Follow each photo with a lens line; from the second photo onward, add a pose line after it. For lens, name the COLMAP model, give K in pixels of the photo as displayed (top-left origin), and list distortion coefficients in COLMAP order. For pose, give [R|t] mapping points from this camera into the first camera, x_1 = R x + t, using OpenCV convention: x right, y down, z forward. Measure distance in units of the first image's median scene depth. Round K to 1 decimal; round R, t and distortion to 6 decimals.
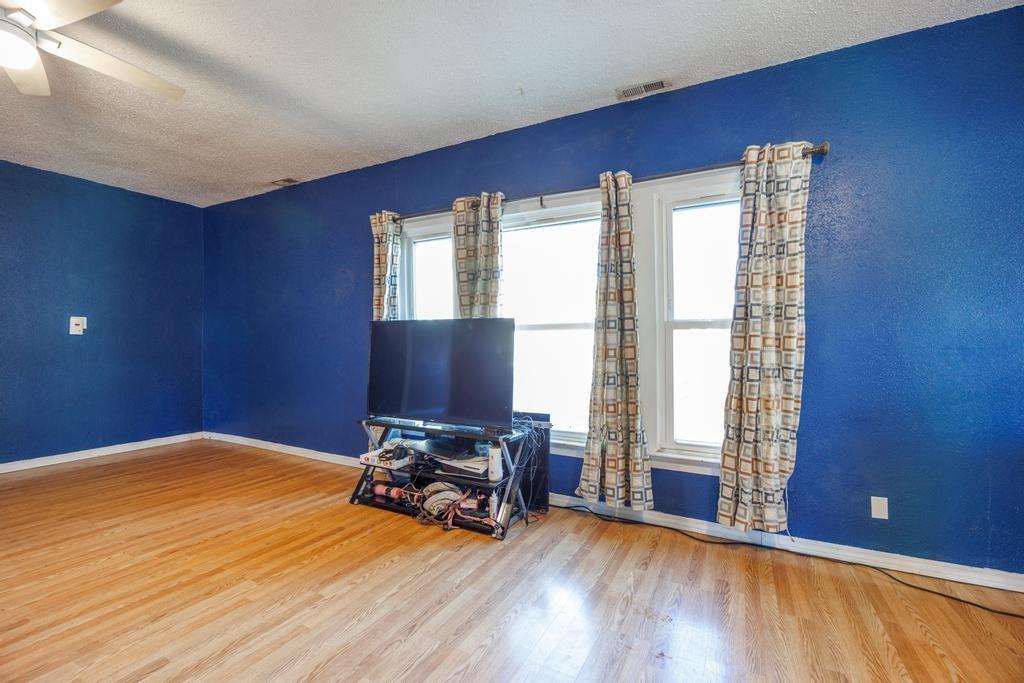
lens RADIAL K [[436.8, 0, 509.6], [0, 436.8, 343.2], [0, 0, 1]] dist [-0.015885, -0.000157]
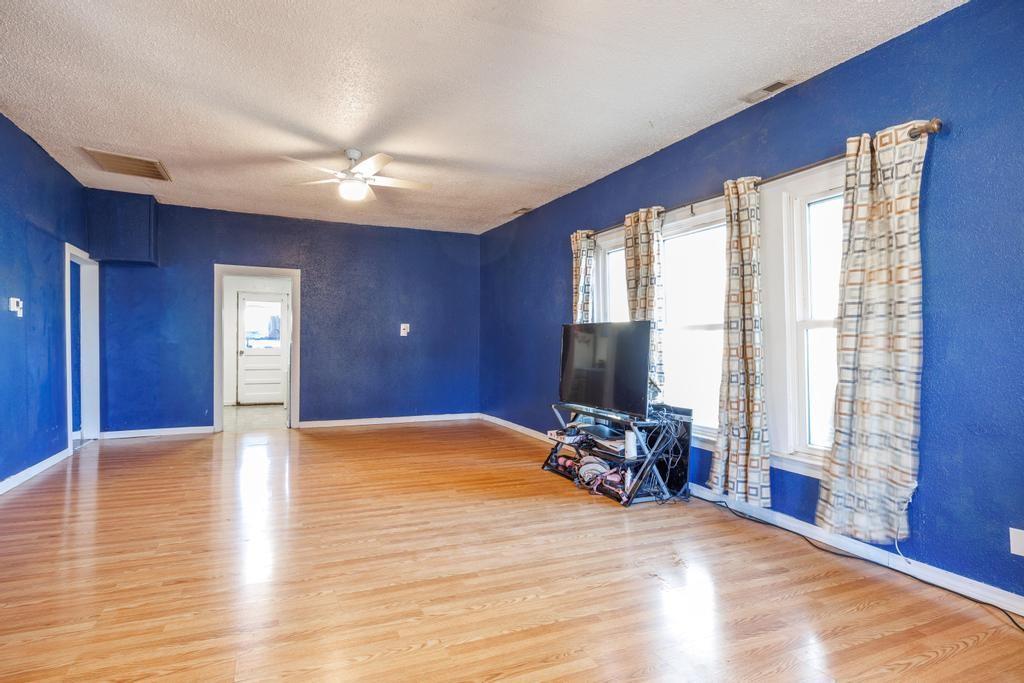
lens RADIAL K [[558.3, 0, 512.4], [0, 558.3, 342.7], [0, 0, 1]] dist [0.001789, 0.001544]
pose [[0.789230, 0.002930, -0.614091, 0.632477], [-0.005628, 0.999981, -0.002461, 0.005747], [0.614073, 0.005398, 0.789231, -0.379967]]
